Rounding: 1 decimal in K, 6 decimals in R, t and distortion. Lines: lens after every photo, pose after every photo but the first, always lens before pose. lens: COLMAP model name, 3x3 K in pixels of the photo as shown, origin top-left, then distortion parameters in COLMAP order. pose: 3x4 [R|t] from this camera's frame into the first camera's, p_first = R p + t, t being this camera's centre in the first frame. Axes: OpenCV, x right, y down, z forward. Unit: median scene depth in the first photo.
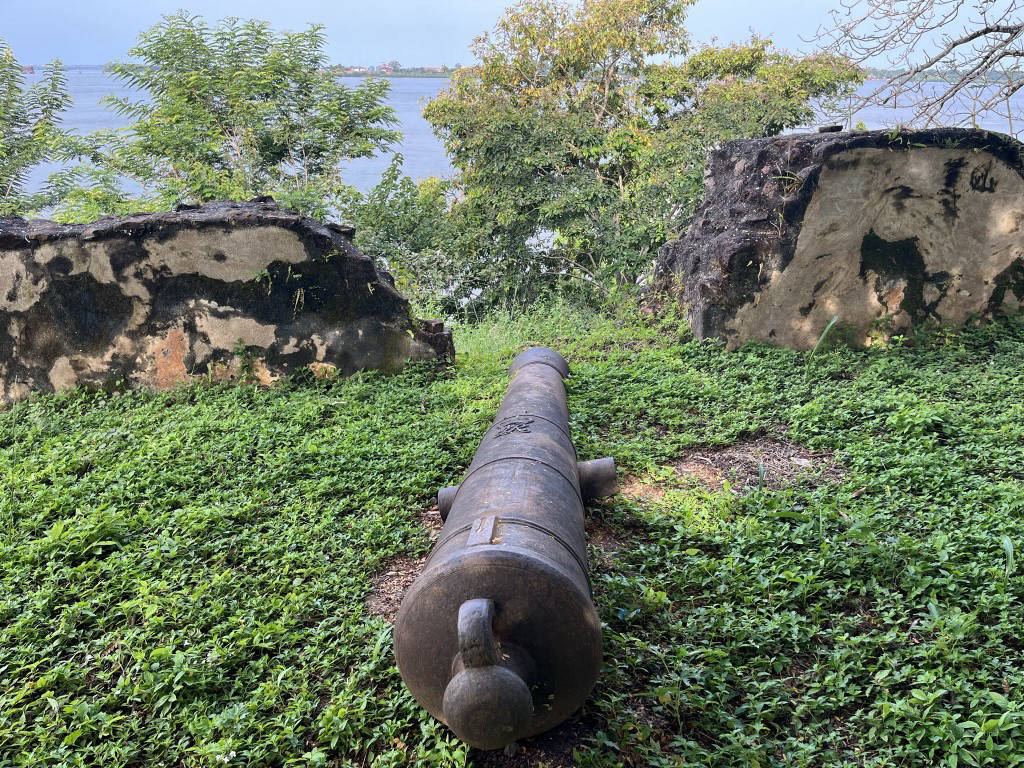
lens RADIAL K [[769.8, 0, 512.0], [0, 769.8, 384.0], [0, 0, 1]] dist [0.052547, -0.067228]
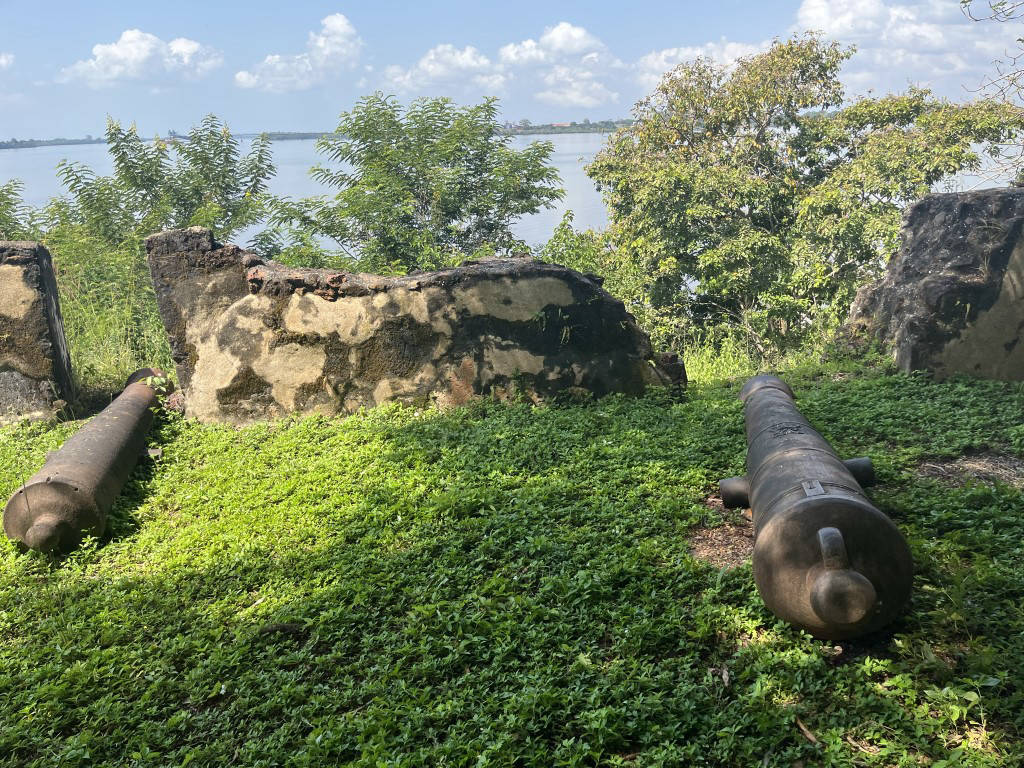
lens RADIAL K [[769.8, 0, 512.0], [0, 769.8, 384.0], [0, 0, 1]] dist [0.052547, -0.067228]
pose [[0.987783, 0.009588, -0.155539, -0.166563], [-0.019145, 0.998011, -0.060062, 0.044121], [0.154654, 0.062306, 0.986002, -0.220769]]
